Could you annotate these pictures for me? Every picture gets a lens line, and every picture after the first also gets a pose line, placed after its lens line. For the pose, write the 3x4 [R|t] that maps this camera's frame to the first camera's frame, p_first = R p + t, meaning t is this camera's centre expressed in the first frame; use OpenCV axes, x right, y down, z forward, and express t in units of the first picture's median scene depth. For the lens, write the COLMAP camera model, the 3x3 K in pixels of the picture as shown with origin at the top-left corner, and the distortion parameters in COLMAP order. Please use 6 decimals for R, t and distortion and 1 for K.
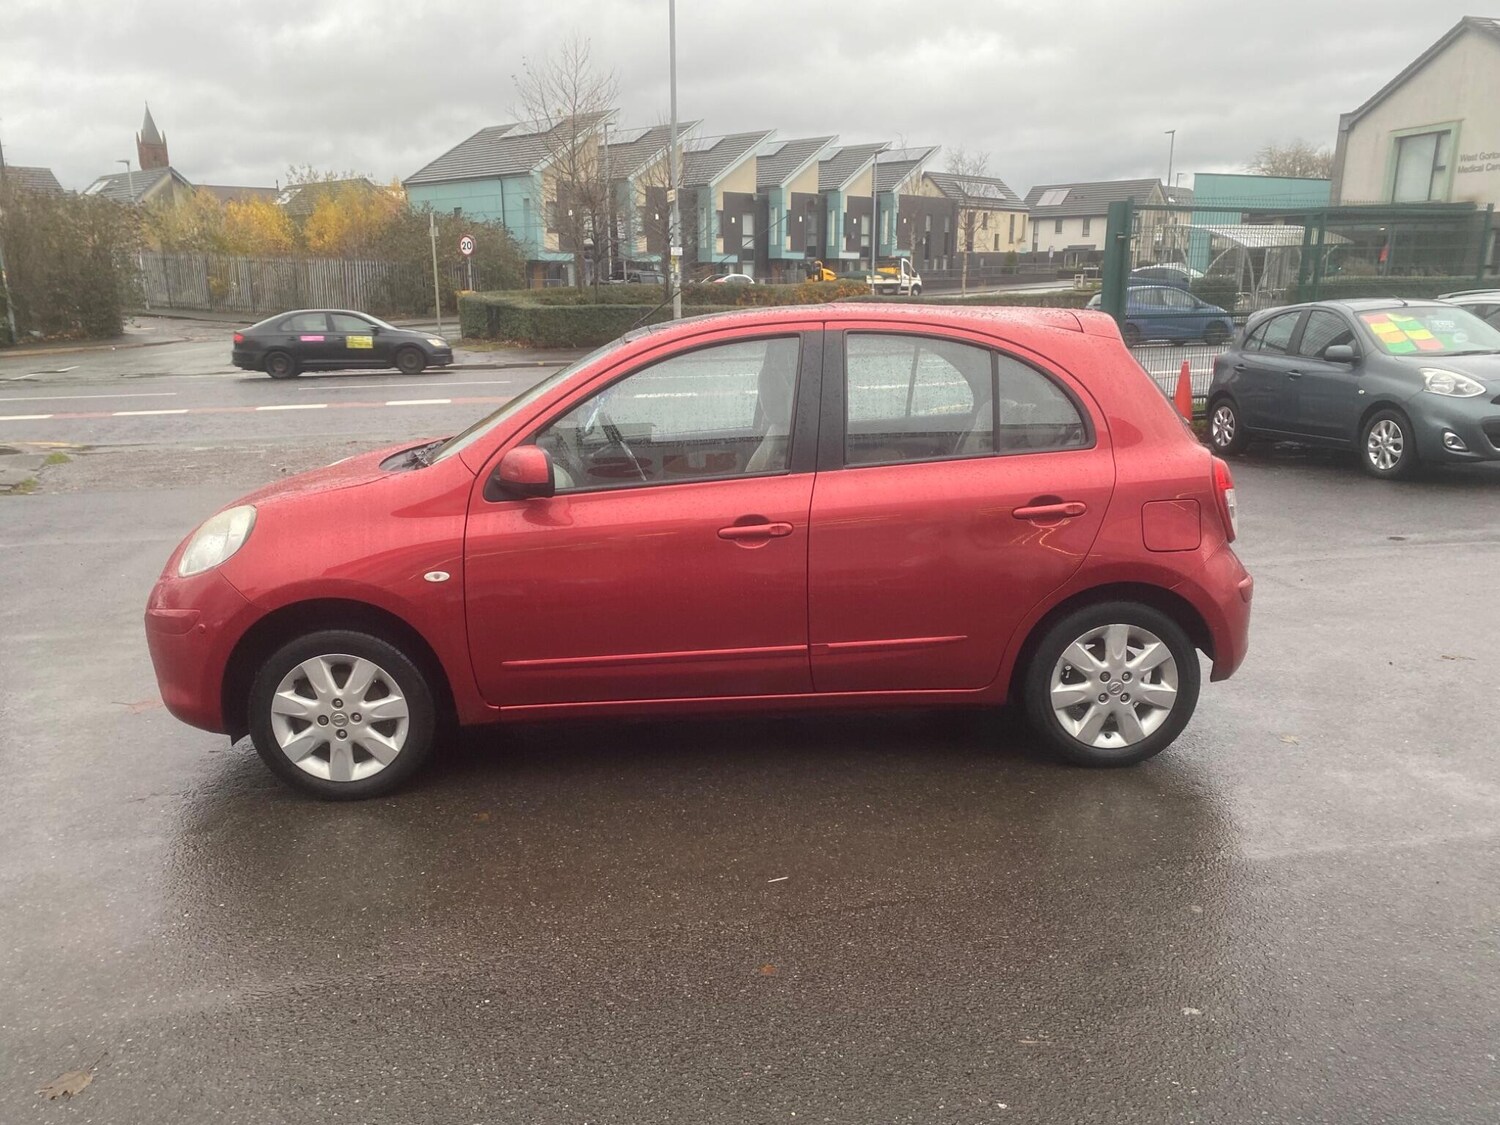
lens RADIAL K [[1200.5, 0, 739.6], [0, 1200.5, 570.4], [0, 0, 1]] dist [0.019282, -0.008890]
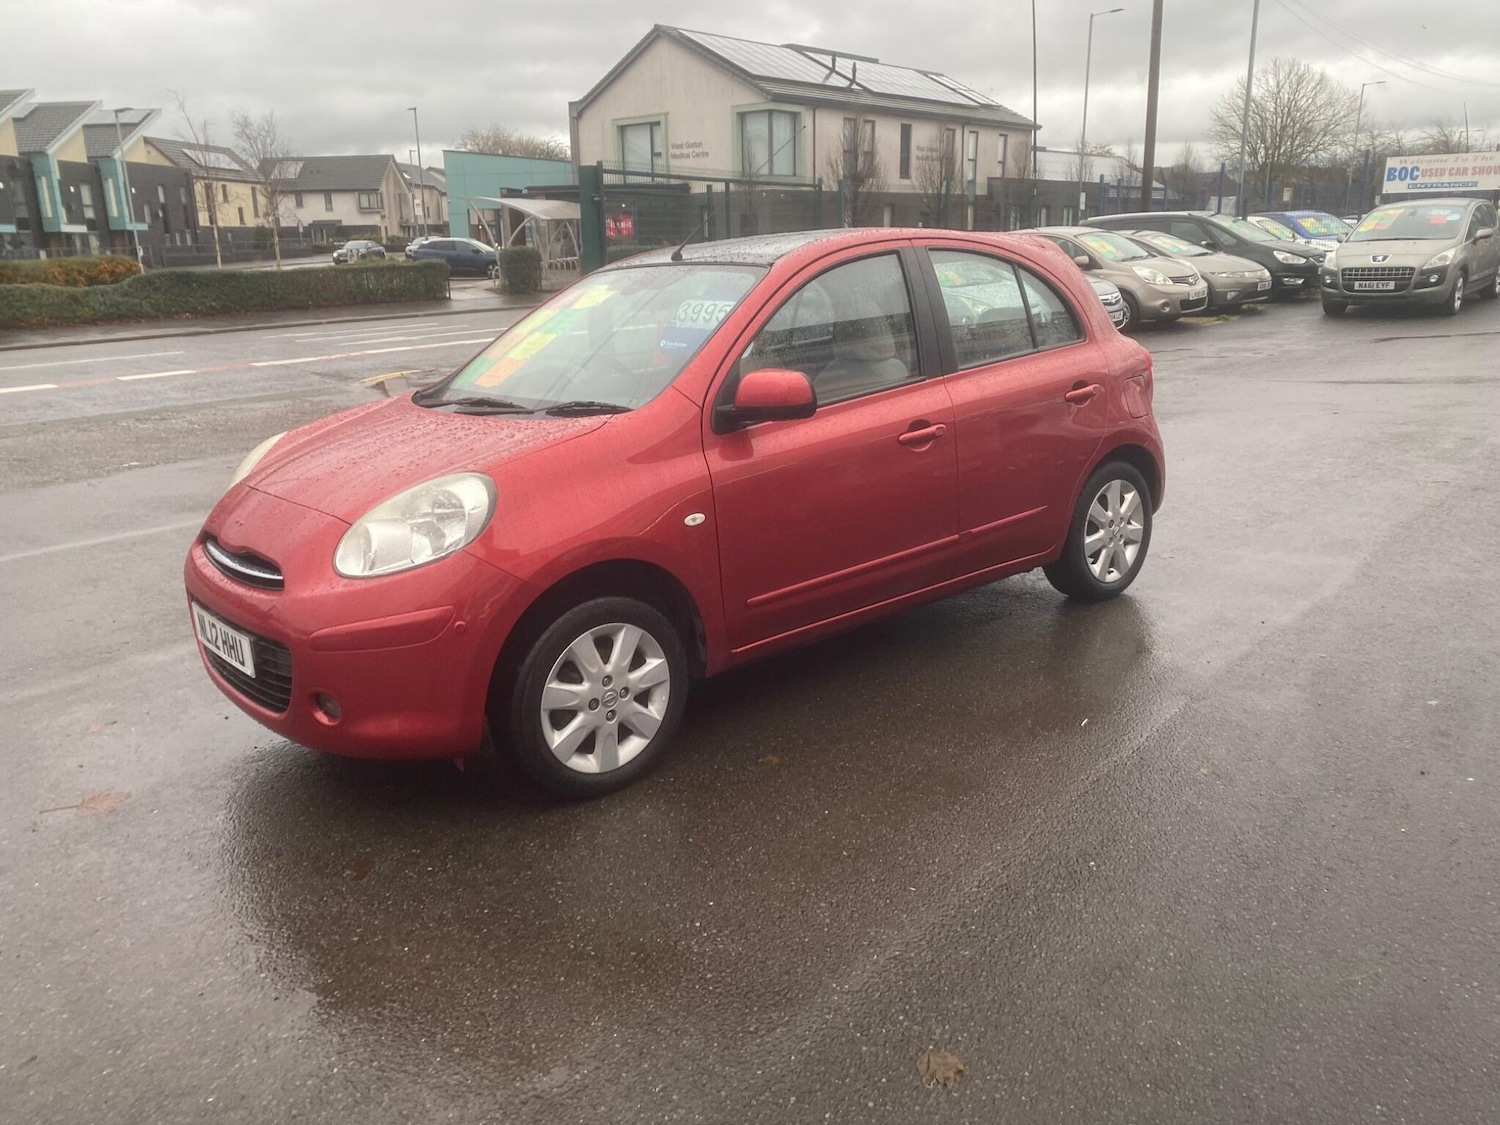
lens RADIAL K [[1178.4, 0, 737.1], [0, 1178.4, 572.5], [0, 0, 1]] dist [0.012707, -0.003497]
pose [[0.788504, -0.173494, 0.590052, -0.114138], [0.160614, 0.984183, 0.074748, -0.002556], [-0.593688, 0.035831, 0.803897, 0.037520]]
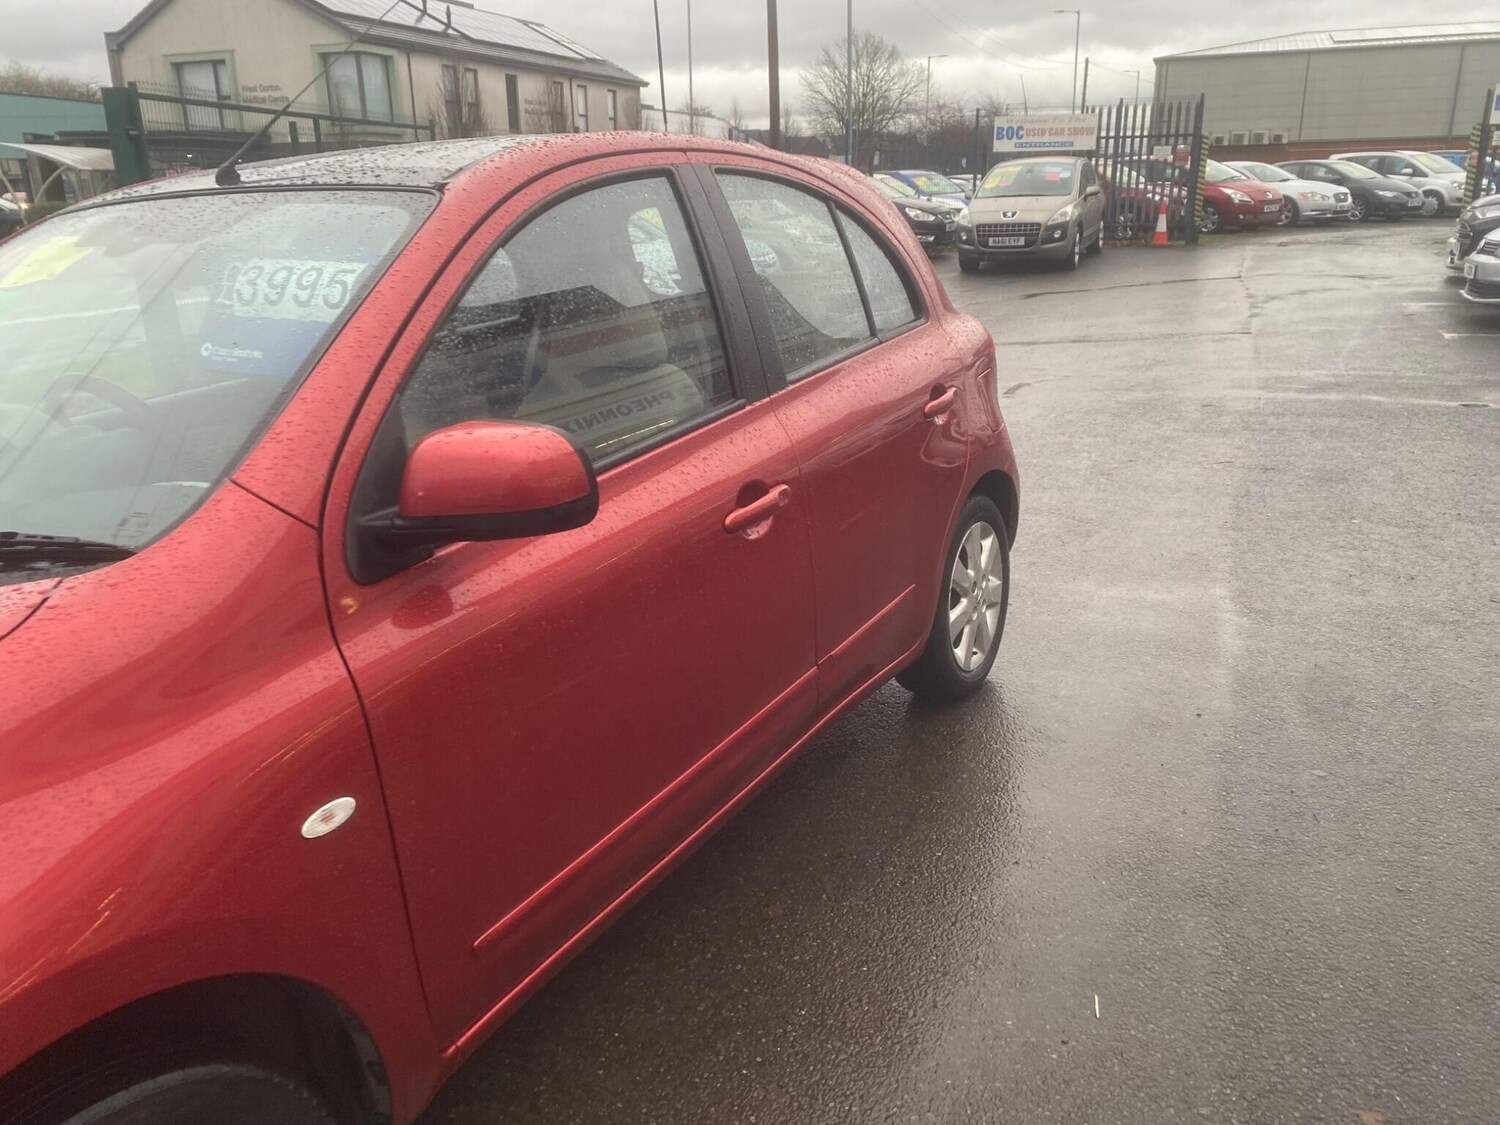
lens RADIAL K [[1143.5, 0, 756.9], [0, 1143.5, 563.5], [0, 0, 1]] dist [0.010955, -0.003655]
pose [[0.538412, -0.259034, 0.801881, -0.065828], [0.215371, 0.962278, 0.166240, -0.014893], [-0.814695, 0.083197, 0.573891, 0.101590]]
